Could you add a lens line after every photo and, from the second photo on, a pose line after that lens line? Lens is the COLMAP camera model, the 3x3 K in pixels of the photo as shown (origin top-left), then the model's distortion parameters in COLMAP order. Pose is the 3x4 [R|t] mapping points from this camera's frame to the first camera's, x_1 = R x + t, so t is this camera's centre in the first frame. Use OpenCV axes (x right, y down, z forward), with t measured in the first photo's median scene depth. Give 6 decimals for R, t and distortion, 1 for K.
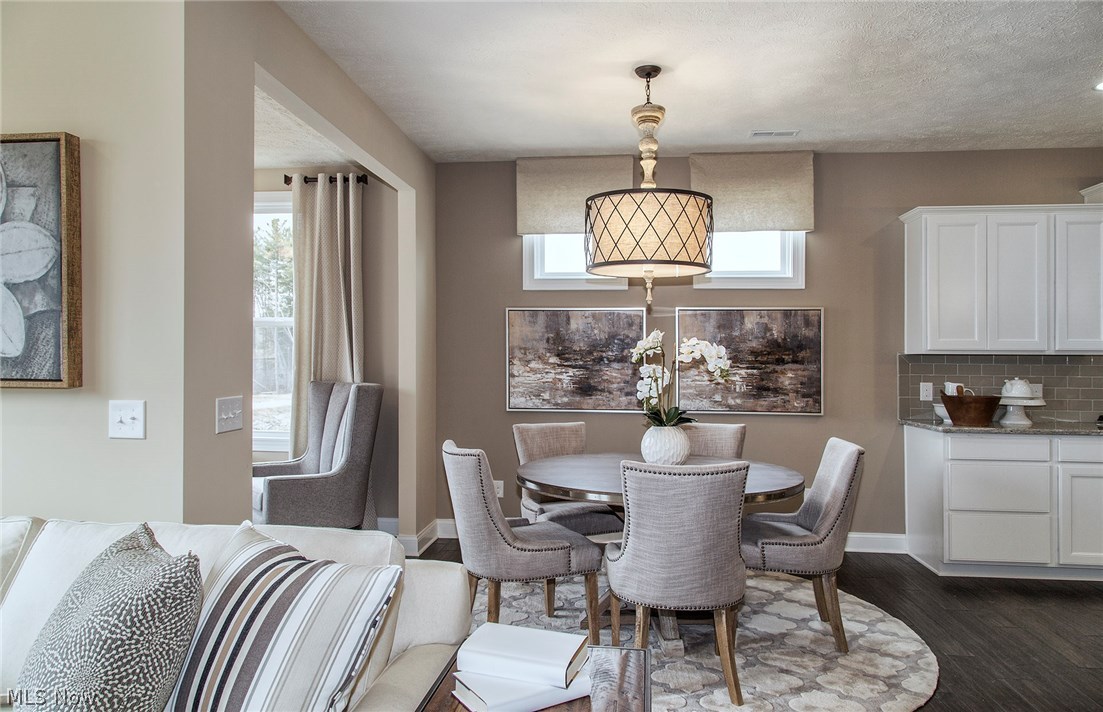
lens RADIAL K [[710.1, 0, 553.9], [0, 710.1, 370.9], [0, 0, 1]] dist [0.004213, -0.002191]
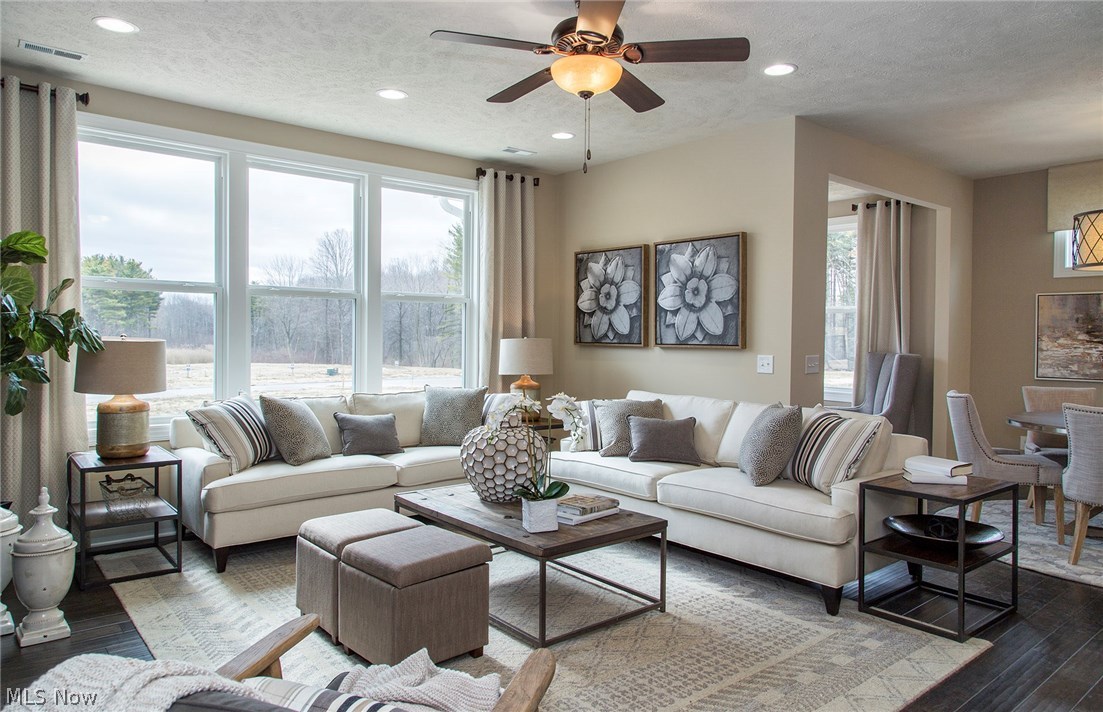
lens RADIAL K [[710.1, 0, 549.3], [0, 710.1, 352.7], [0, 0, 1]] dist [0.004213, -0.002191]
pose [[0.710950, 0.017247, -0.703031, 0.199387], [-0.012836, 0.999851, 0.011548, 0.008324], [0.703126, 0.000814, 0.711065, -0.444929]]
